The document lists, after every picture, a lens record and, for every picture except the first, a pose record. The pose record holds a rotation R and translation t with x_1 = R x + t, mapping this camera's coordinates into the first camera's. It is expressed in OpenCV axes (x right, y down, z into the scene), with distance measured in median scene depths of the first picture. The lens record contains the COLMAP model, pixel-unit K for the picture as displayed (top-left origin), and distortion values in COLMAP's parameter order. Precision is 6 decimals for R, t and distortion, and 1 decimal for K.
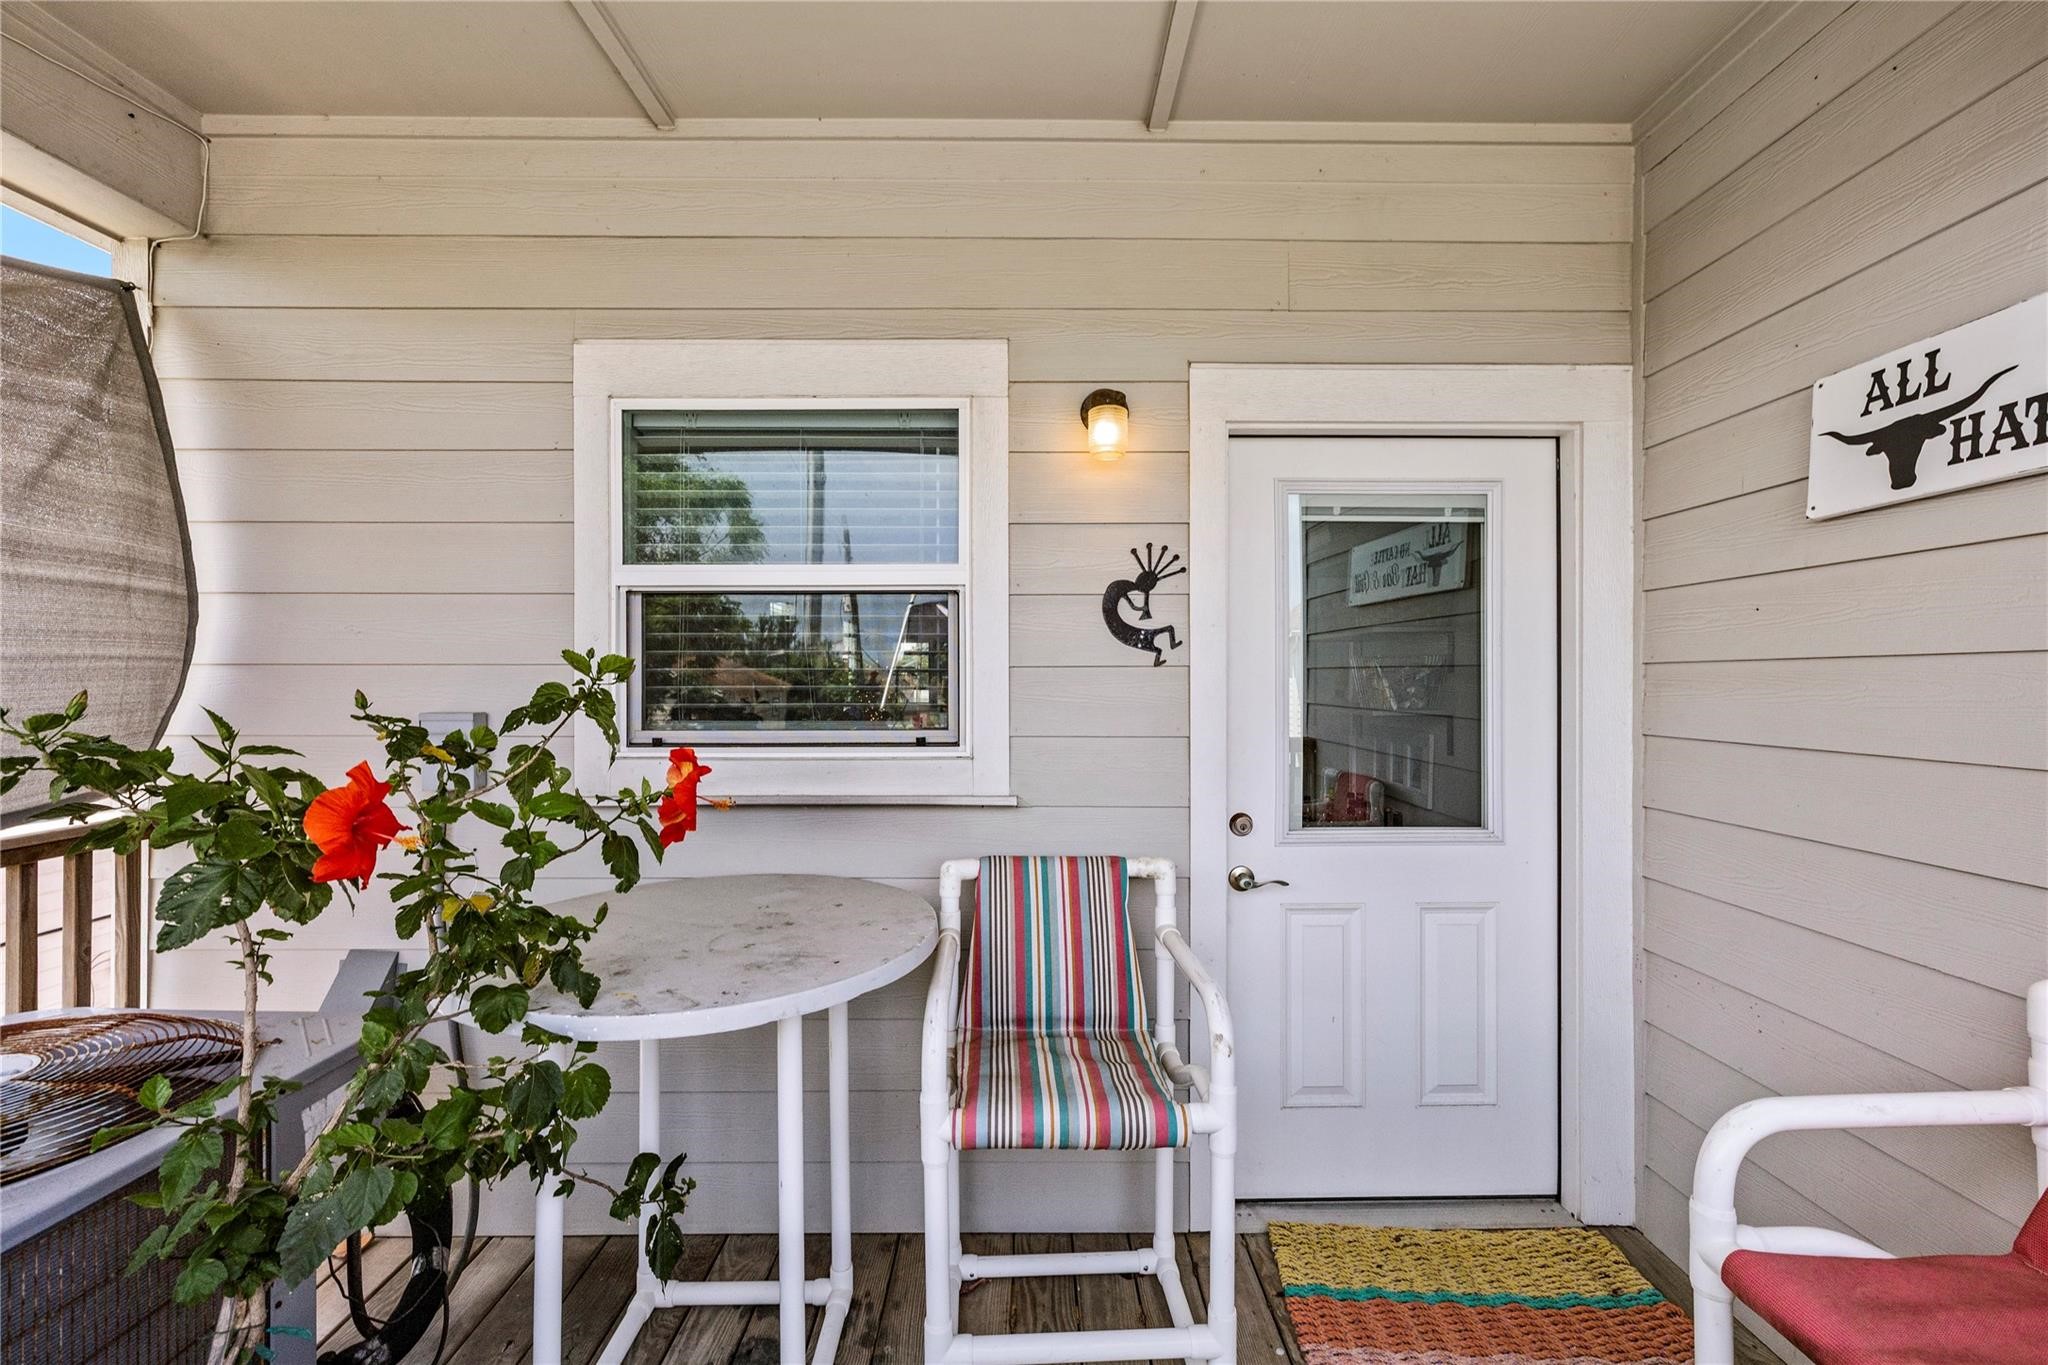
lens RADIAL K [[867.3, 0, 1031.0], [0, 867.3, 674.6], [0, 0, 1]] dist [-0.000541, -0.000114]
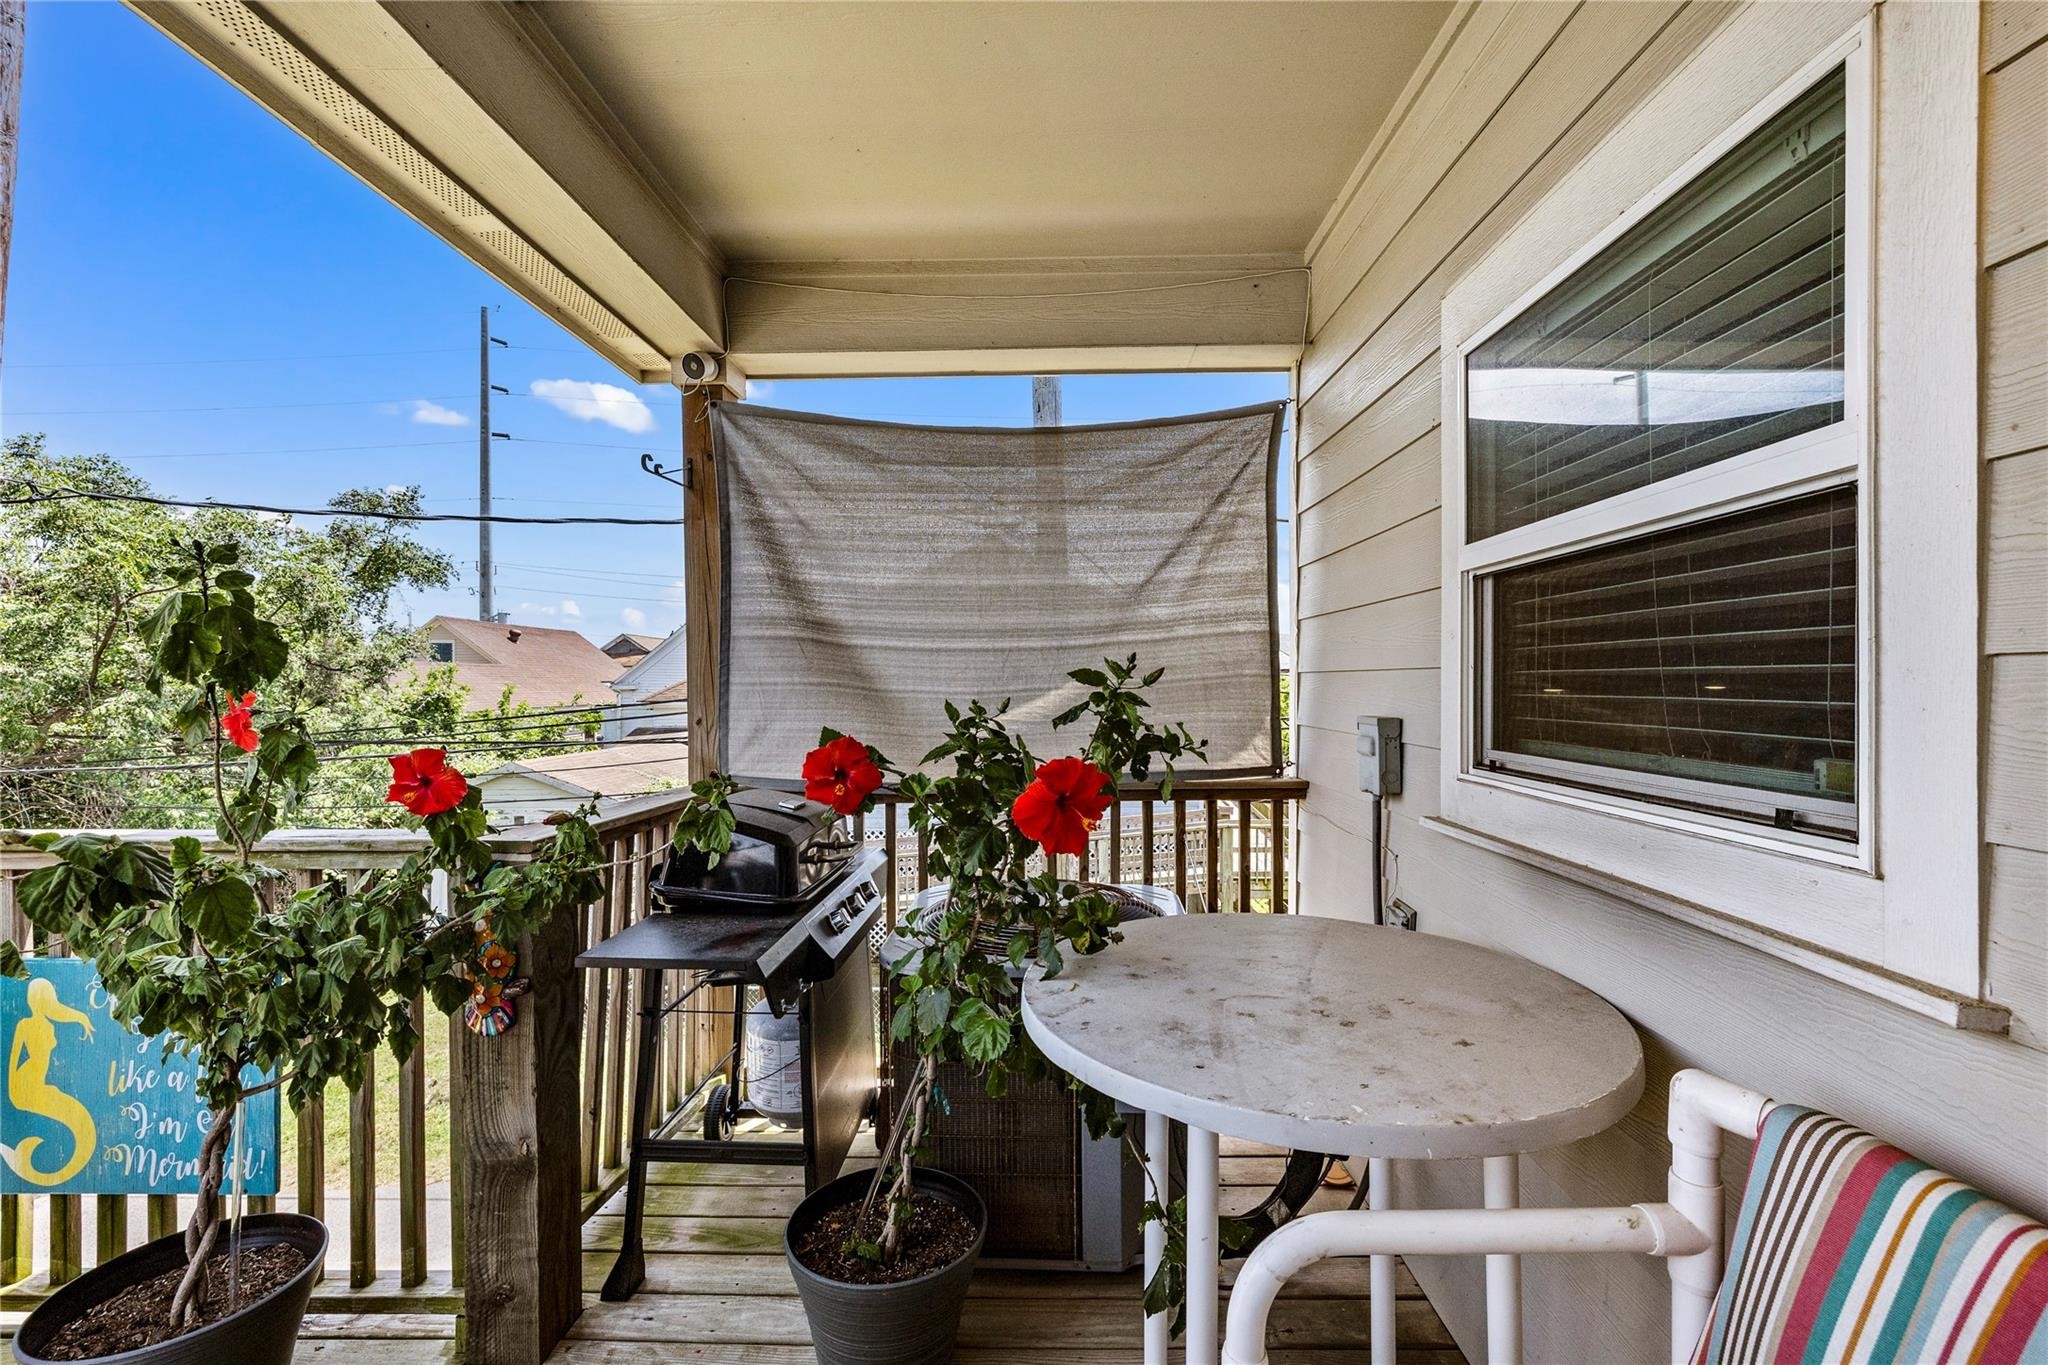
lens RADIAL K [[867.3, 0, 1031.0], [0, 867.3, 674.6], [0, 0, 1]] dist [-0.000541, -0.000114]
pose [[-0.021395, -0.004295, -0.999762, 0.360871], [0.005316, 0.999976, -0.004410, -0.001868], [0.999757, -0.005409, -0.021372, 0.601523]]
